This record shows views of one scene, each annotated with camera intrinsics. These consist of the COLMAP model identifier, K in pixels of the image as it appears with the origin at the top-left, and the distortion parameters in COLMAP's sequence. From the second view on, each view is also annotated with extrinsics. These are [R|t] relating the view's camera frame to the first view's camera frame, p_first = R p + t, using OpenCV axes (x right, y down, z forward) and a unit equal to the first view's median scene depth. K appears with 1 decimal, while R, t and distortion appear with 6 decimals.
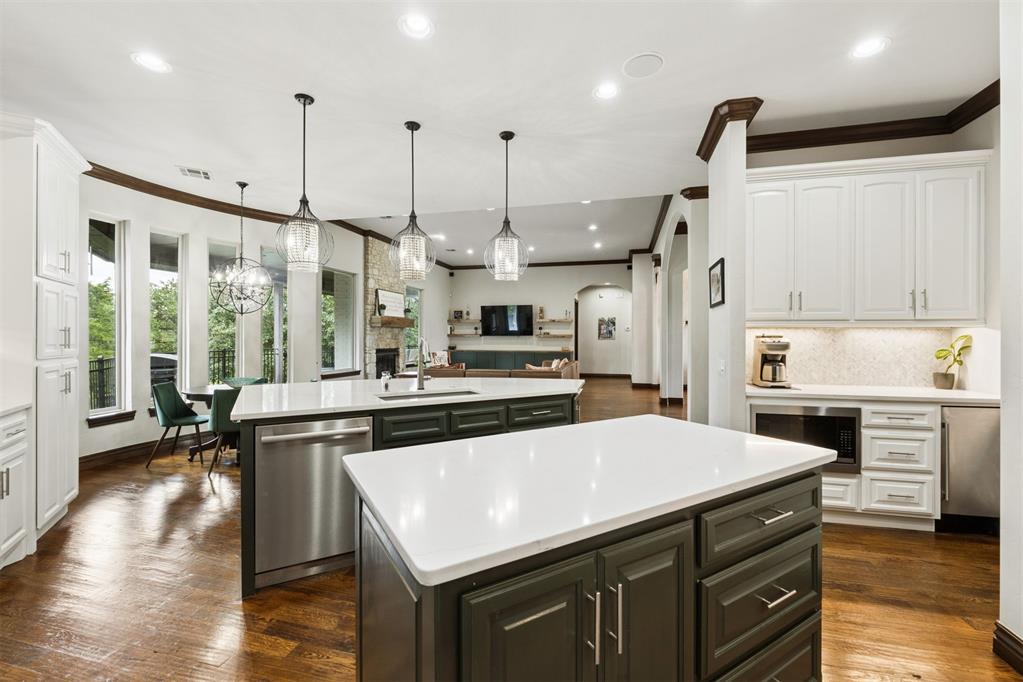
lens RADIAL K [[430.6, 0, 507.1], [0, 430.6, 339.2], [0, 0, 1]] dist [-0.015318, -0.000173]
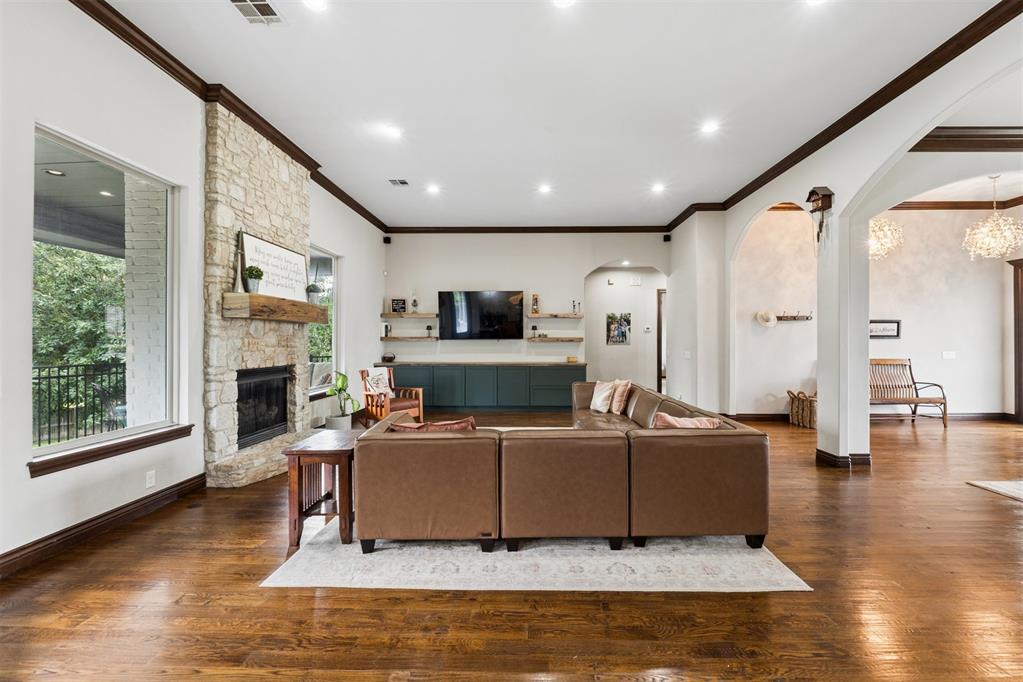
lens RADIAL K [[430.6, 0, 521.7], [0, 430.6, 339.5], [0, 0, 1]] dist [-0.015318, -0.000173]
pose [[0.970295, -0.000778, 0.241923, -0.098187], [0.002478, 0.999974, -0.006726, -0.003525], [-0.241911, 0.007125, 0.970272, 0.383908]]
